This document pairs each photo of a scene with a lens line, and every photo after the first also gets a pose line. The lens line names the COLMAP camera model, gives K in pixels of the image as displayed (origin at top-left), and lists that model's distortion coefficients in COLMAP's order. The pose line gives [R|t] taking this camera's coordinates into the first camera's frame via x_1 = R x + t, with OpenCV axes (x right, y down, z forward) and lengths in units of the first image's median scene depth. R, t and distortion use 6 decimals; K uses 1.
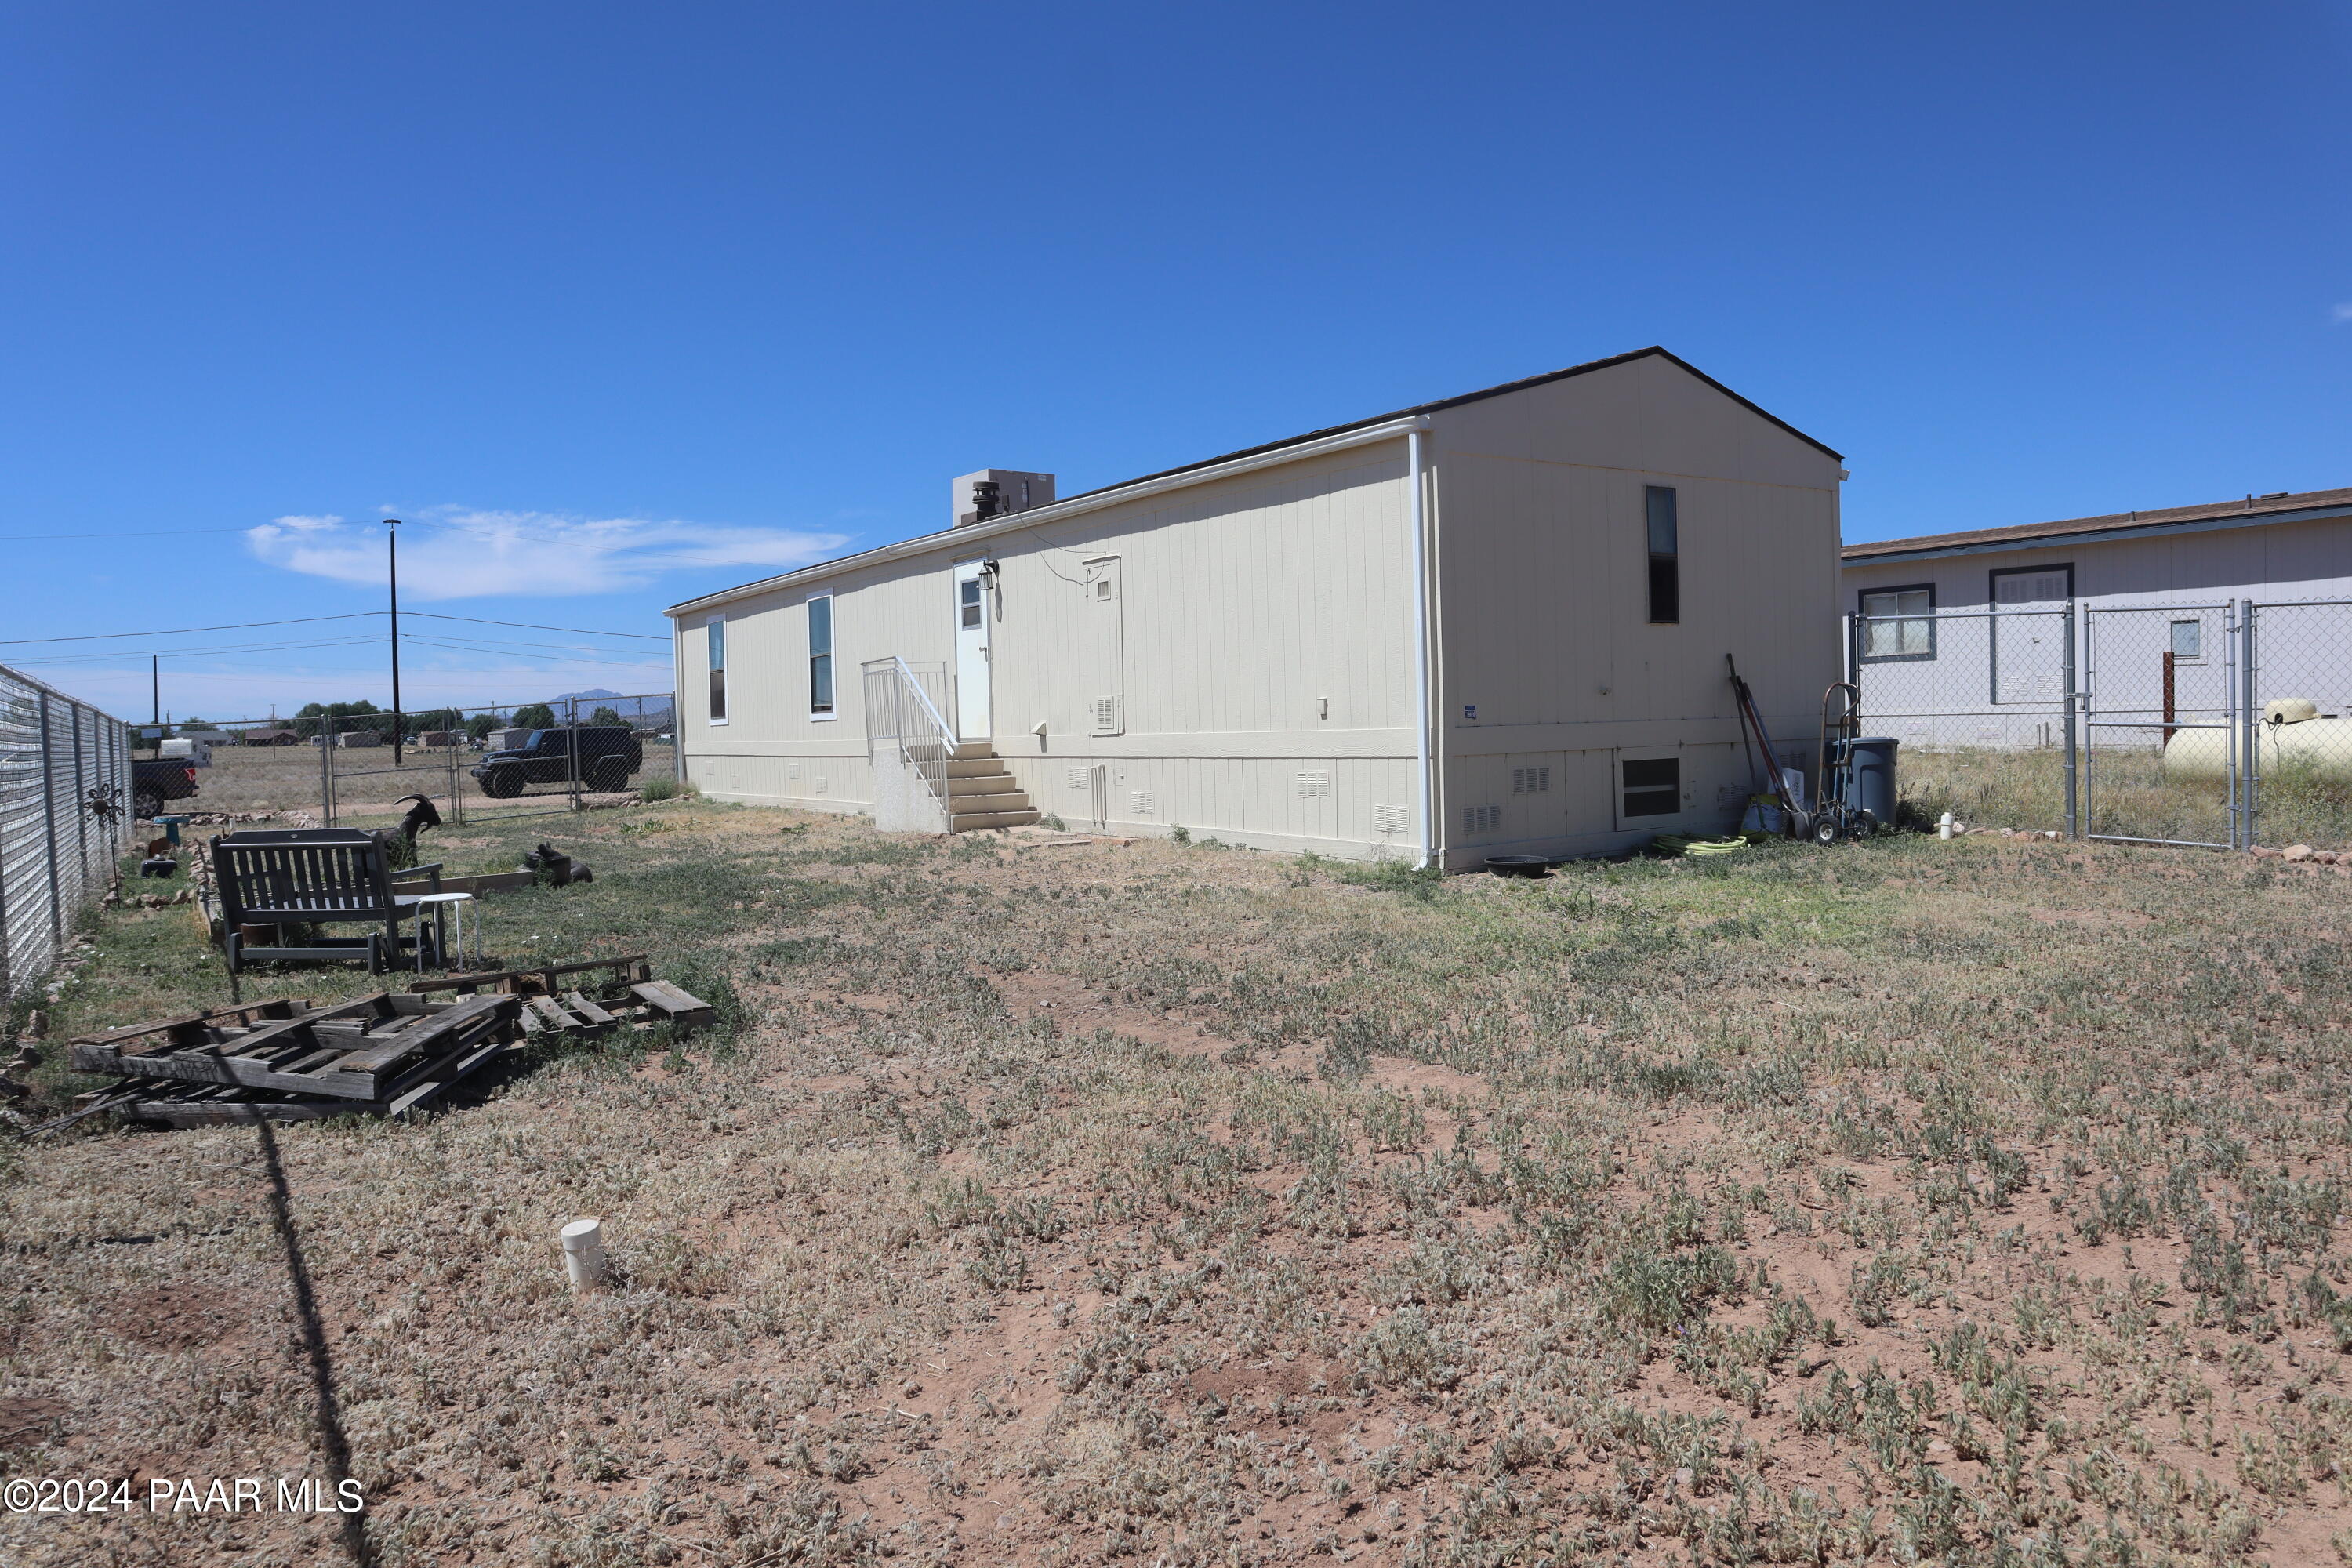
lens RADIAL K [[1657.6, 0, 1173.6], [0, 1657.6, 780.4], [0, 0, 1]] dist [-0.072694, 0.006373]
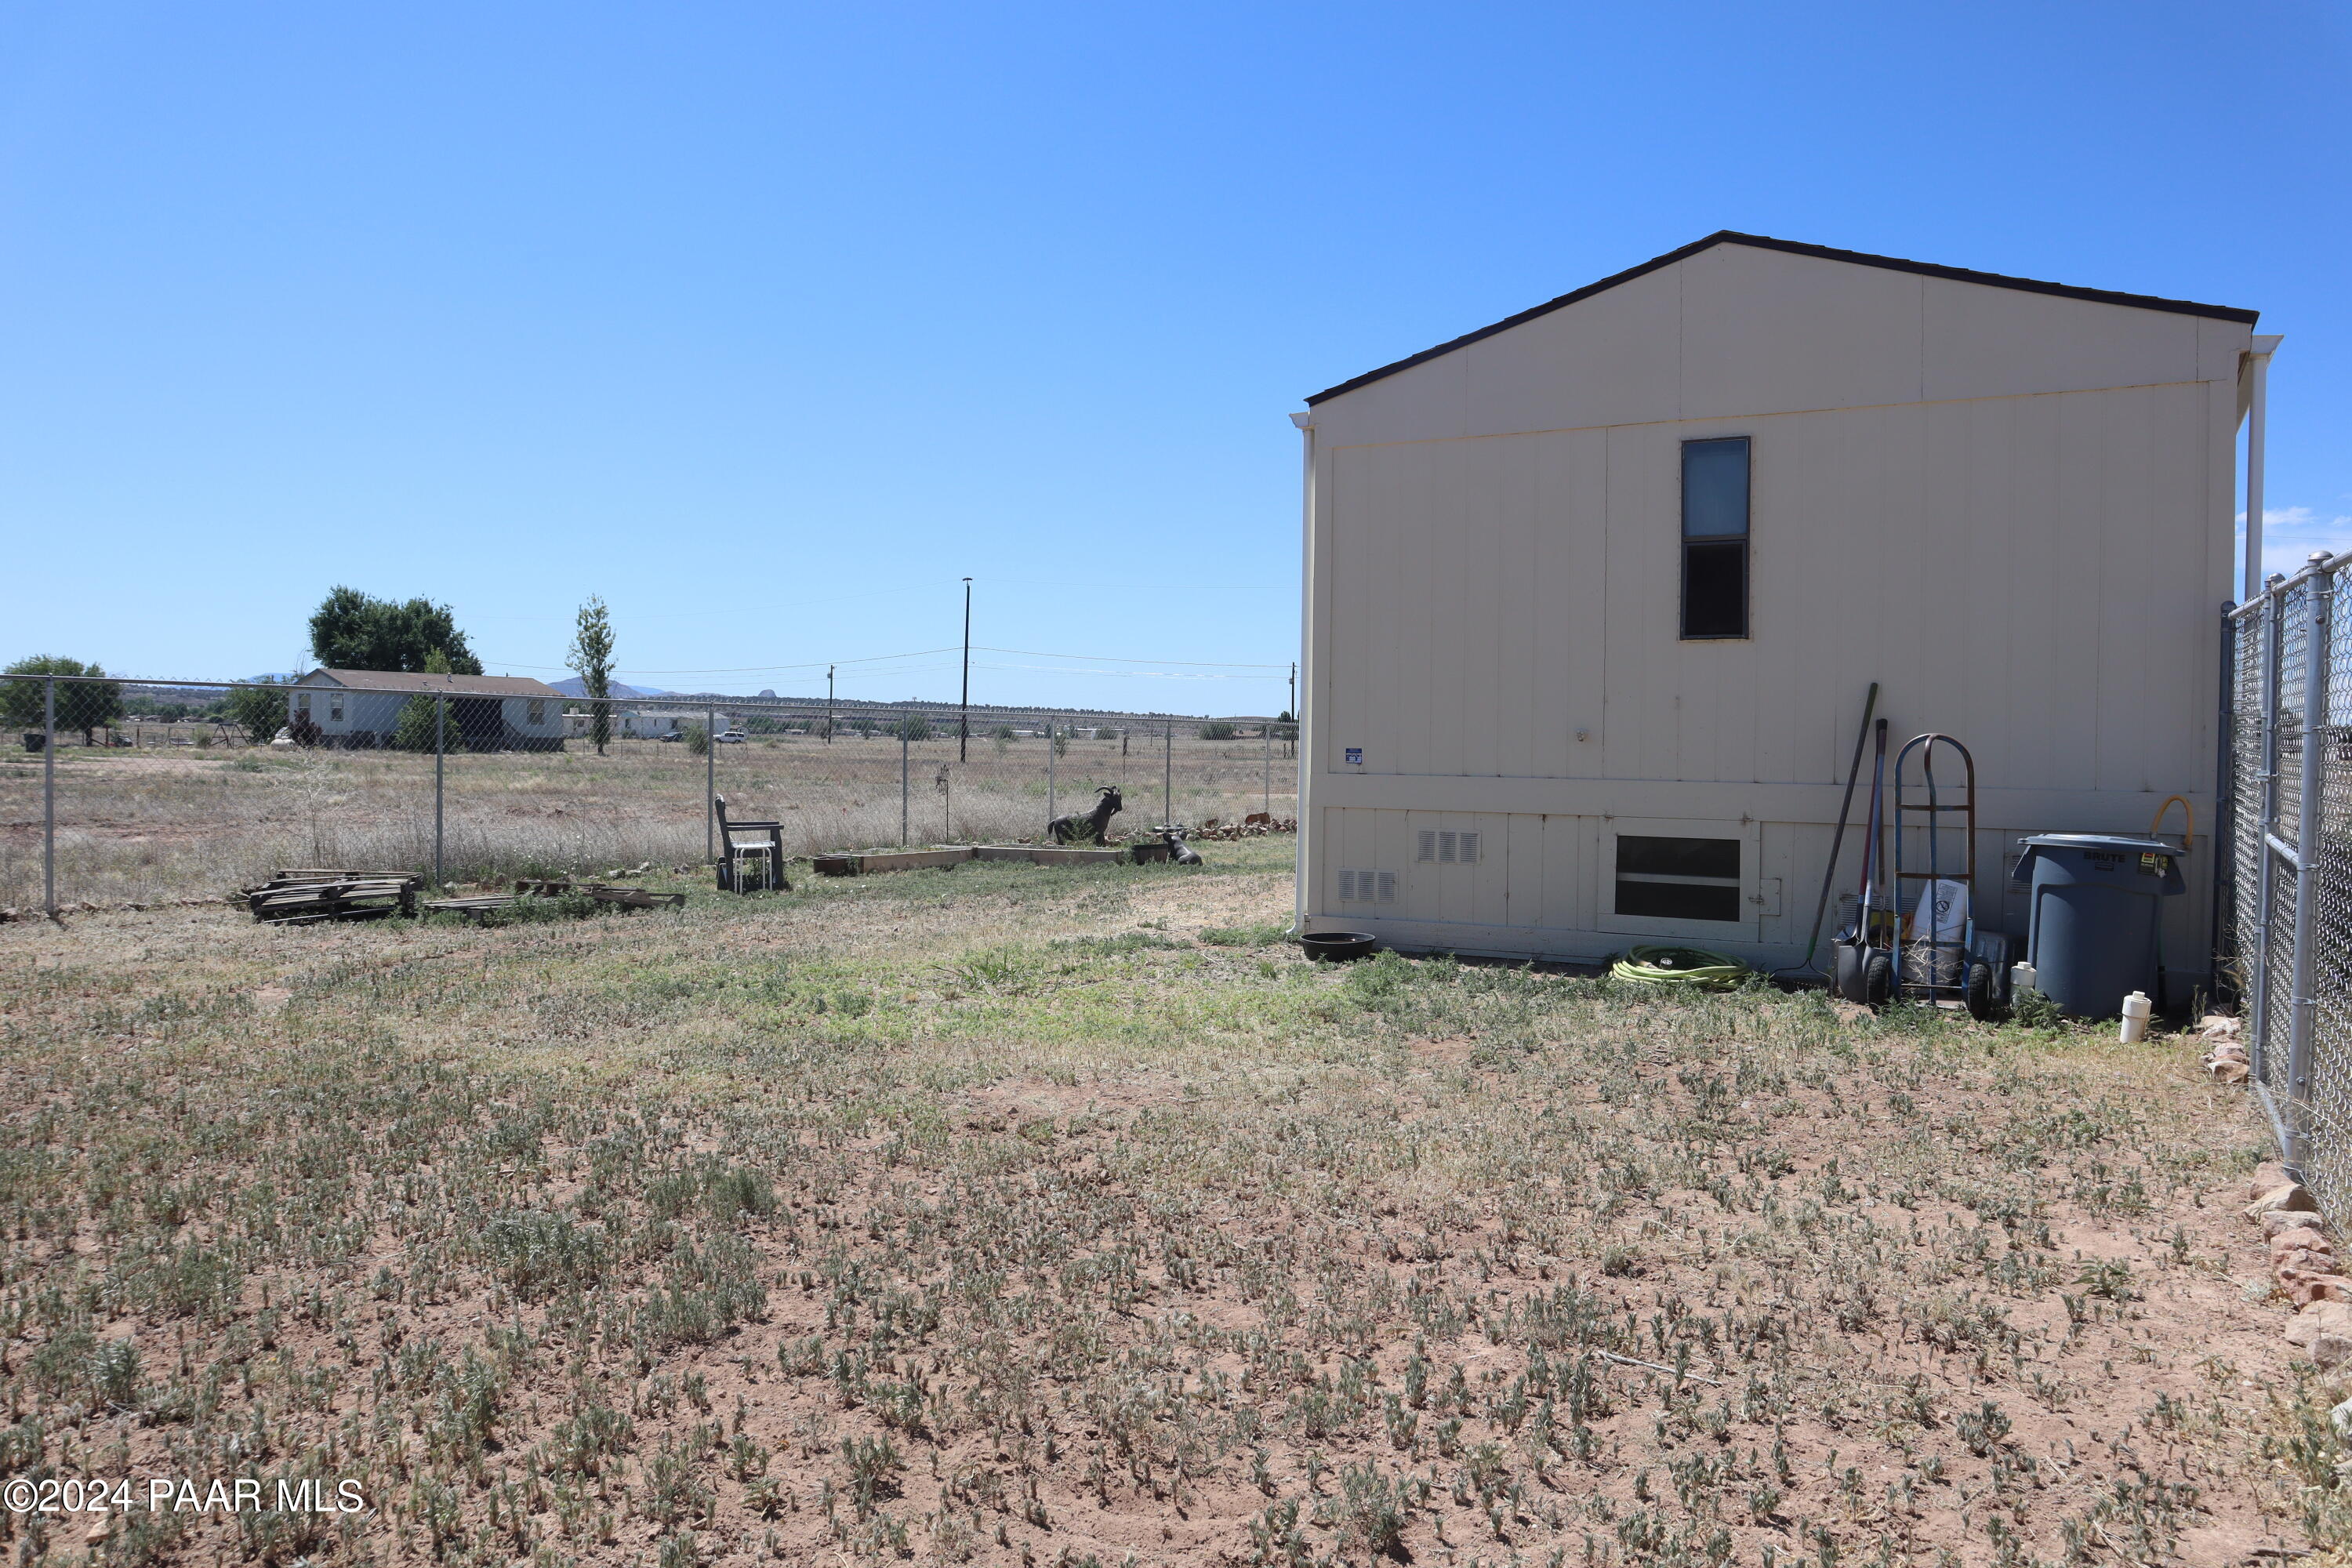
lens RADIAL K [[1657.6, 0, 1173.7], [0, 1657.6, 780.9], [0, 0, 1]] dist [-0.072694, 0.006373]
pose [[0.438809, 0.055524, -0.896863, 0.835240], [-0.055705, 0.997850, 0.034521, -0.049550], [0.896852, 0.034812, 0.440959, 0.519170]]
